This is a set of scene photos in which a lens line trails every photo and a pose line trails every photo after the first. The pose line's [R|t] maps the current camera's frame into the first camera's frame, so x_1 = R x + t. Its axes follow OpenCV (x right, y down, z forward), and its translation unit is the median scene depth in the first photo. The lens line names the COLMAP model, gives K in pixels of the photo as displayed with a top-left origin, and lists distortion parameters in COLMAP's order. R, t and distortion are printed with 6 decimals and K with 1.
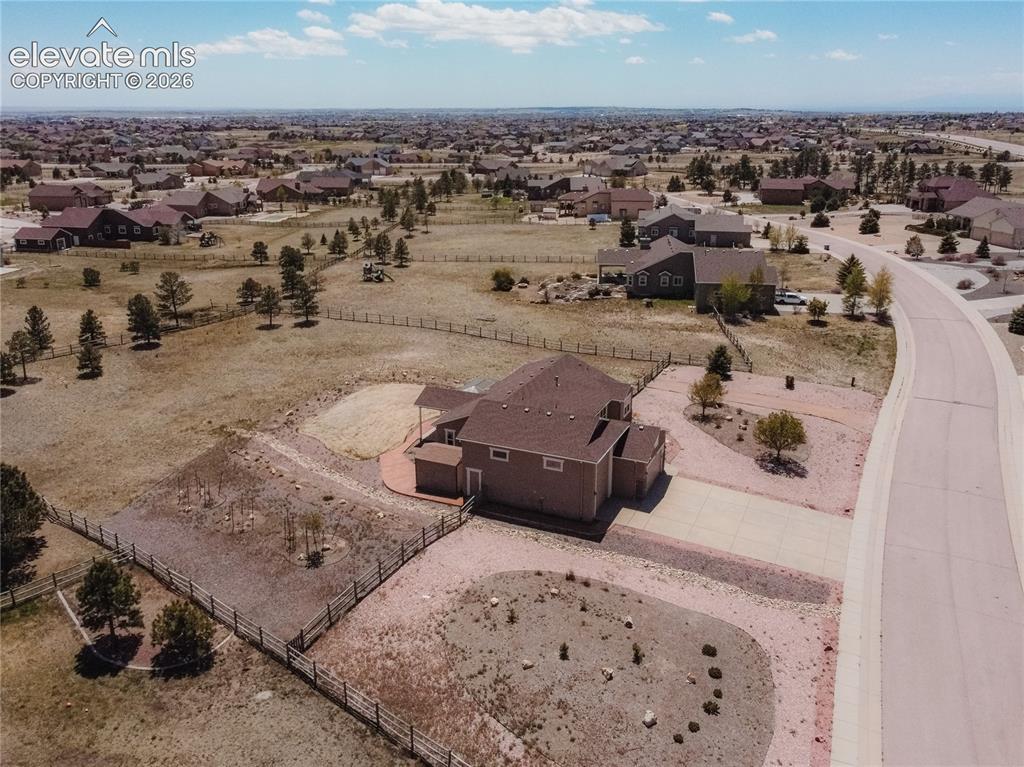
lens RADIAL K [[874.6, 0, 512.0], [0, 874.6, 383.5], [0, 0, 1]] dist [0.005469, -0.008037]
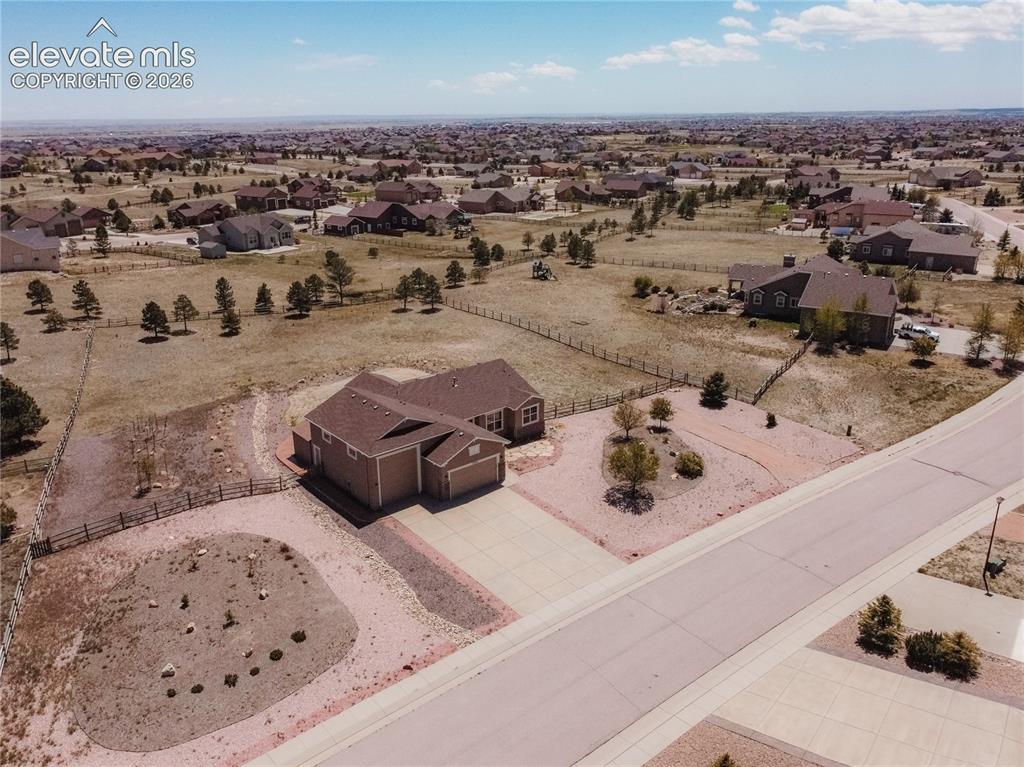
lens RADIAL K [[807.2, 0, 512.0], [0, 807.2, 383.5], [0, 0, 1]] dist [0.013745, -0.009576]
pose [[0.891533, 0.133589, -0.432809, 0.225027], [-0.125103, 0.990974, 0.048174, -0.024491], [0.435337, 0.011197, 0.900198, 0.050431]]
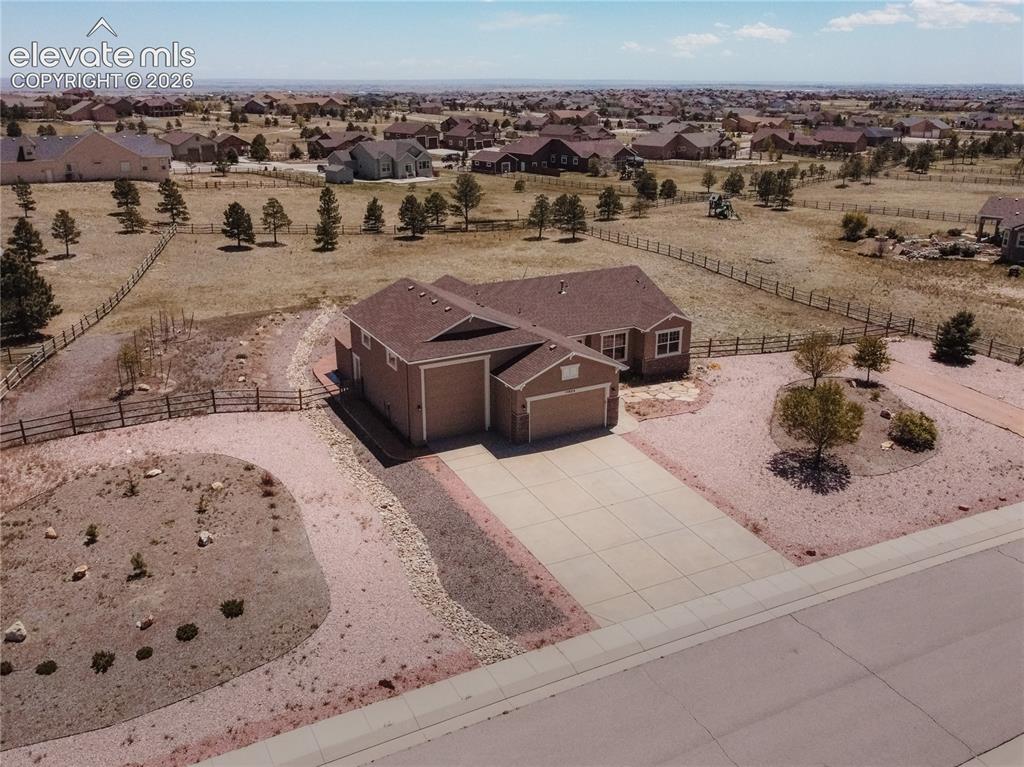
lens RADIAL K [[874.6, 0, 512.0], [0, 874.6, 383.5], [0, 0, 1]] dist [0.005469, -0.008037]
pose [[0.774568, 0.203626, -0.598816, 0.200529], [-0.190578, 0.977896, 0.086020, 0.008324], [0.603095, 0.047493, 0.796254, 0.150087]]
